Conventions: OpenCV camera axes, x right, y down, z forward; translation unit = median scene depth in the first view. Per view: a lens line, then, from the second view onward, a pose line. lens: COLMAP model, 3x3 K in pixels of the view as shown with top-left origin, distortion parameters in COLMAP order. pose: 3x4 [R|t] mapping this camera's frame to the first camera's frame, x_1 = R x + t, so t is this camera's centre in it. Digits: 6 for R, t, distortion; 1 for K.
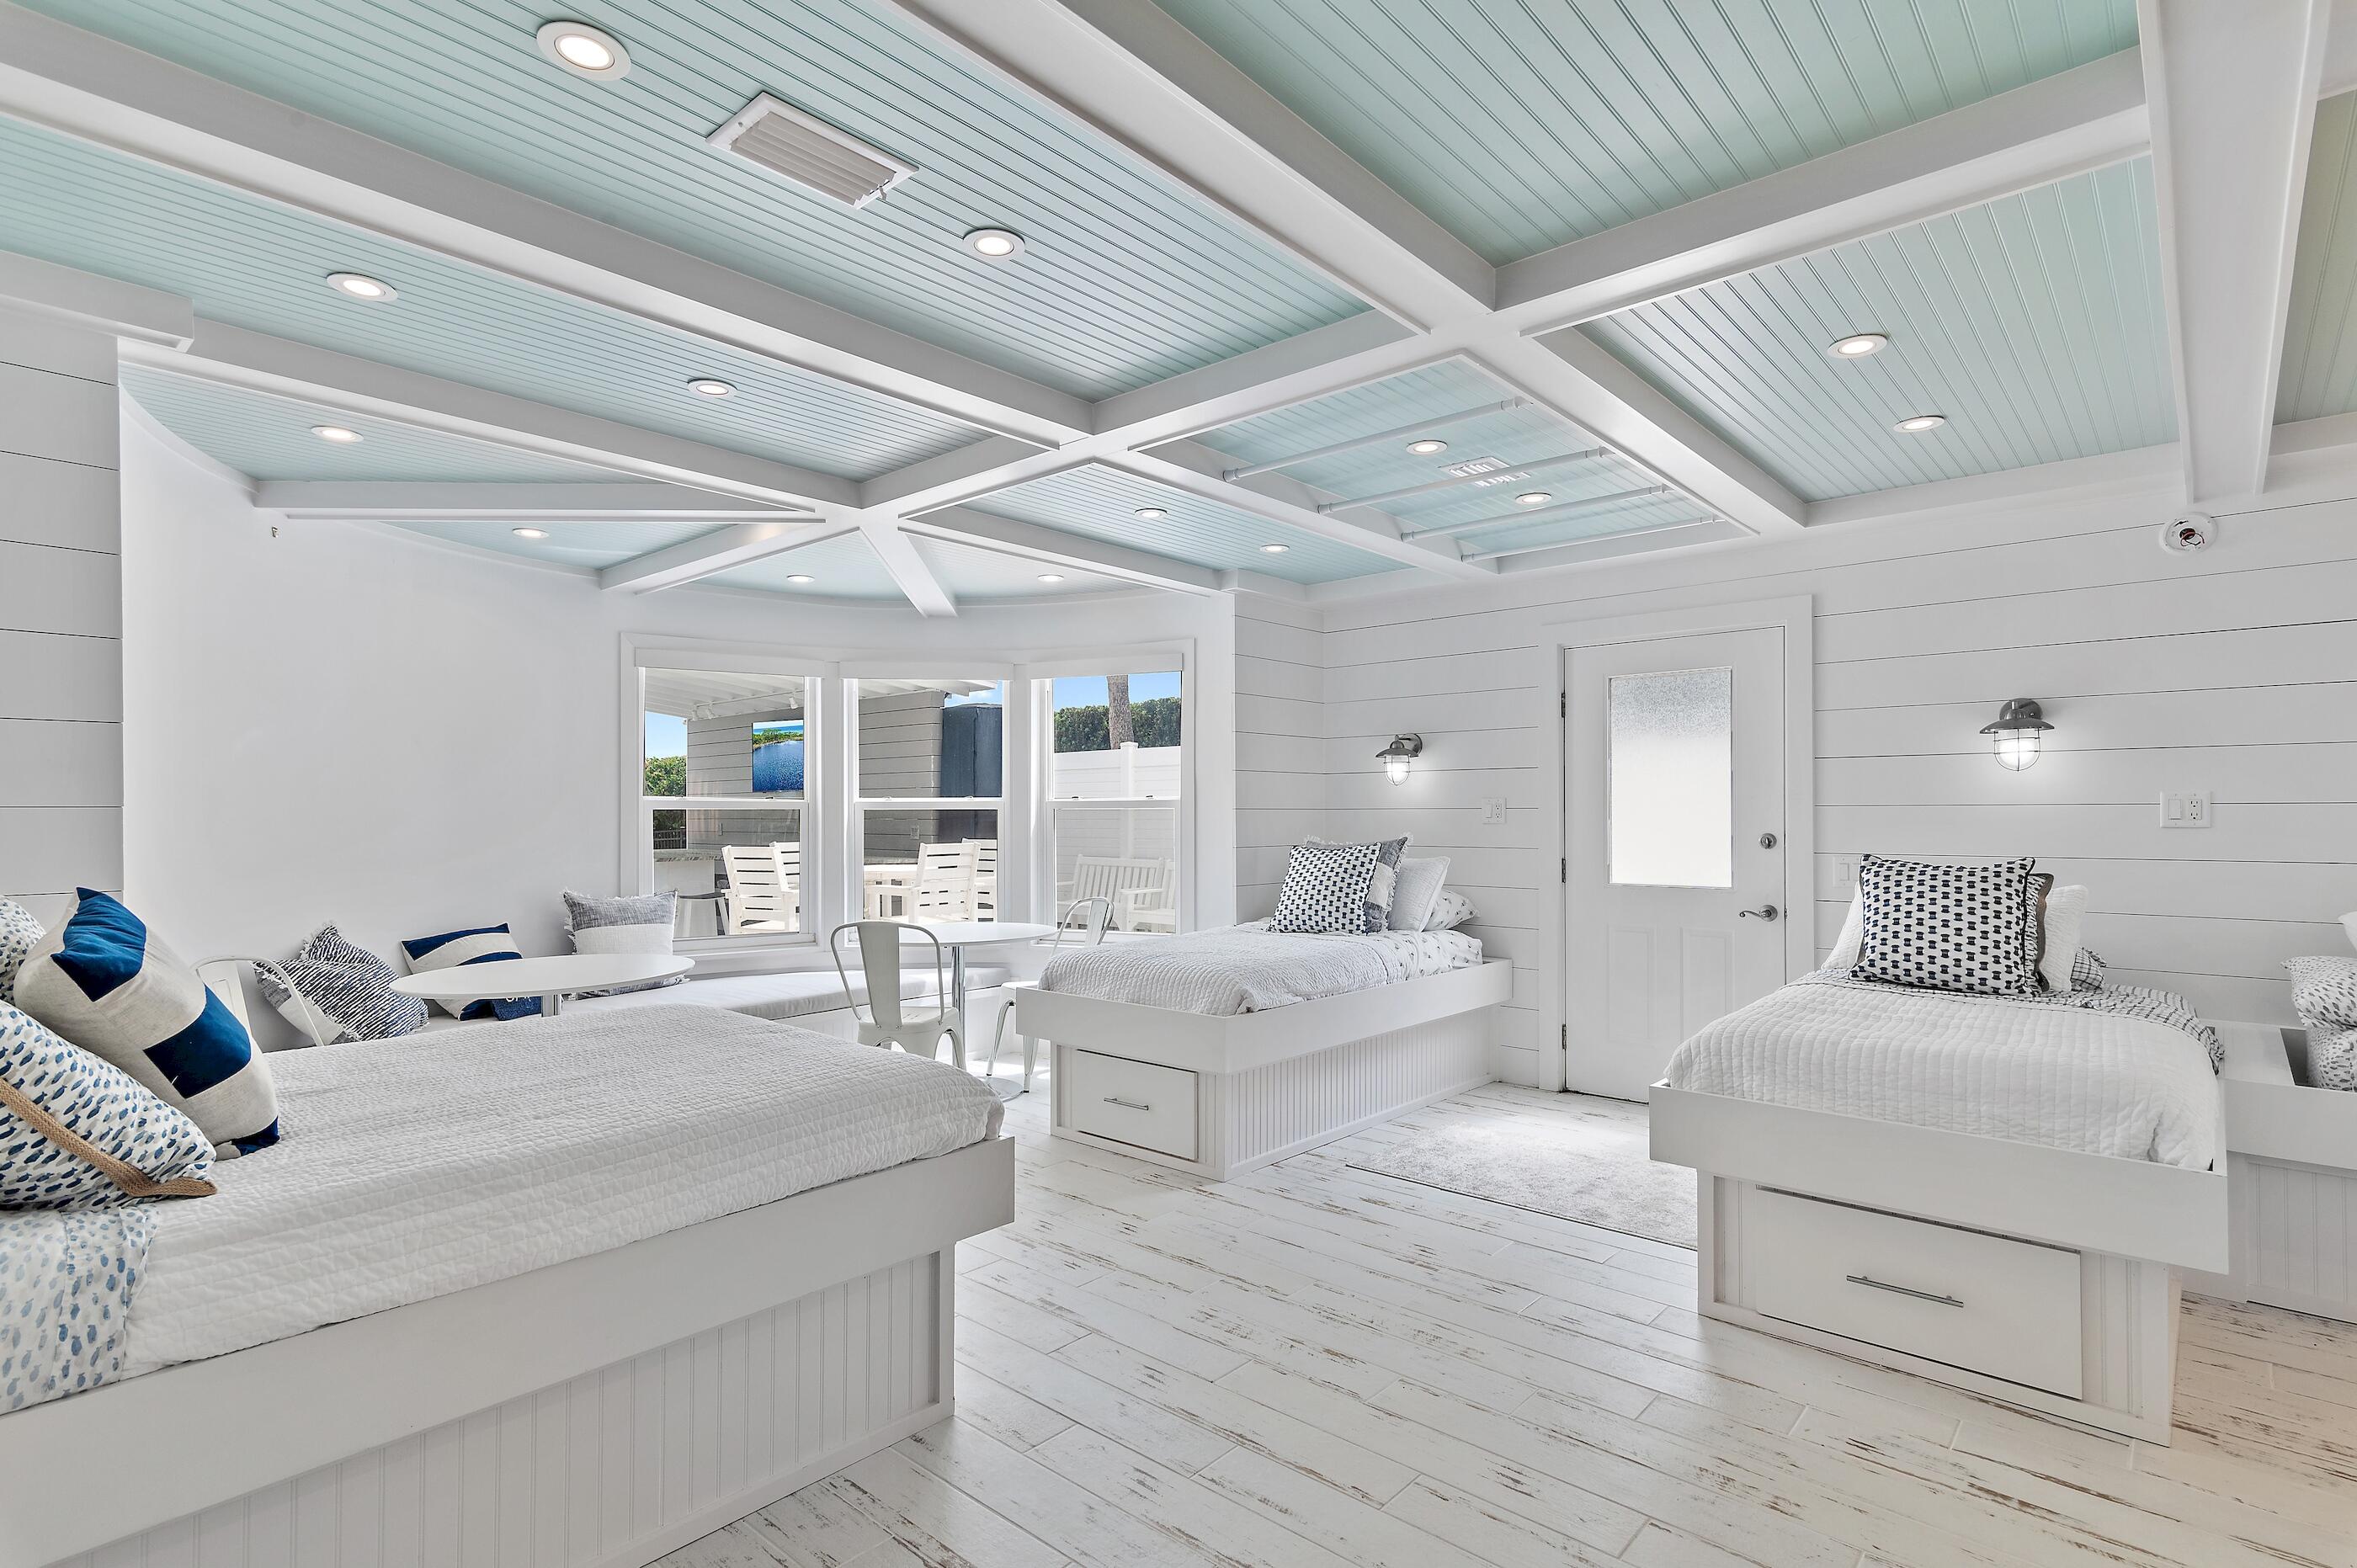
lens RADIAL K [[1146.0, 0, 1177.8], [0, 1146.0, 816.3], [0, 0, 1]] dist [0.016630, -0.000126]
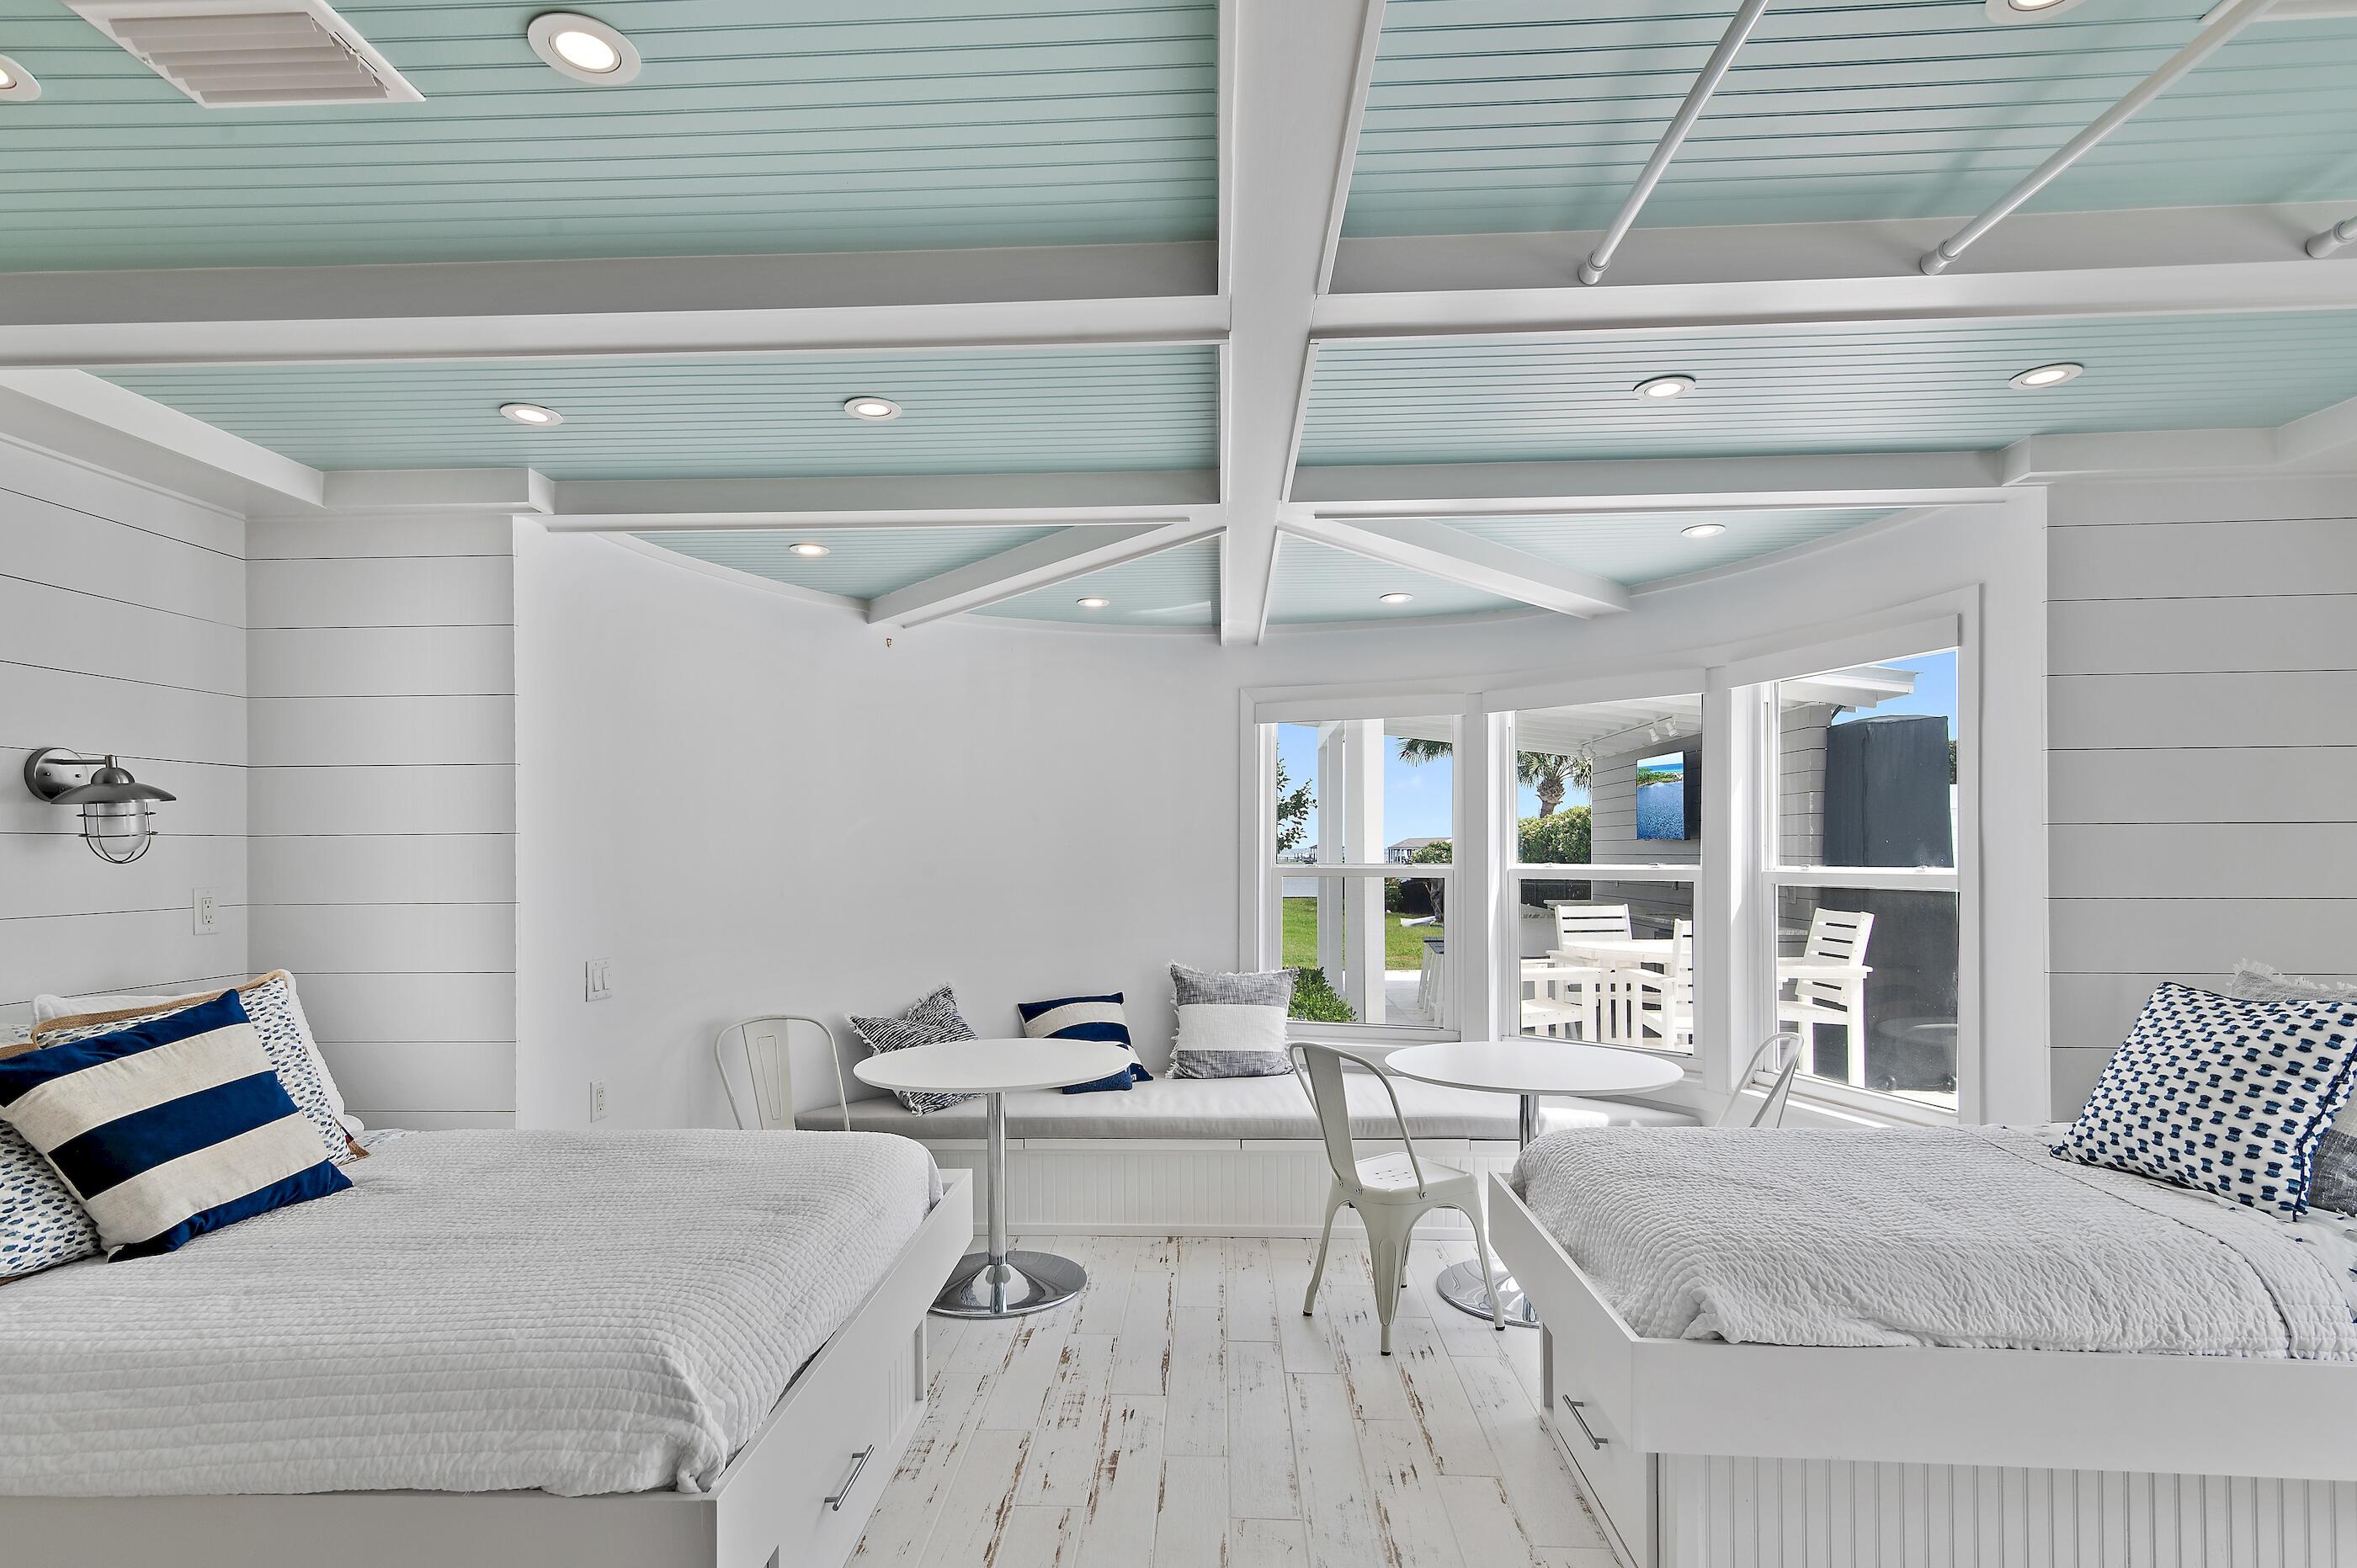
lens RADIAL K [[1175.2, 0, 1171.0], [0, 1175.2, 846.9], [0, 0, 1]] dist [0.020263, -0.000059]
pose [[0.627452, -0.002122, -0.778652, 0.247675], [0.000807, 0.999998, -0.002074, -0.032564], [0.778655, 0.000673, 0.627453, 0.394974]]
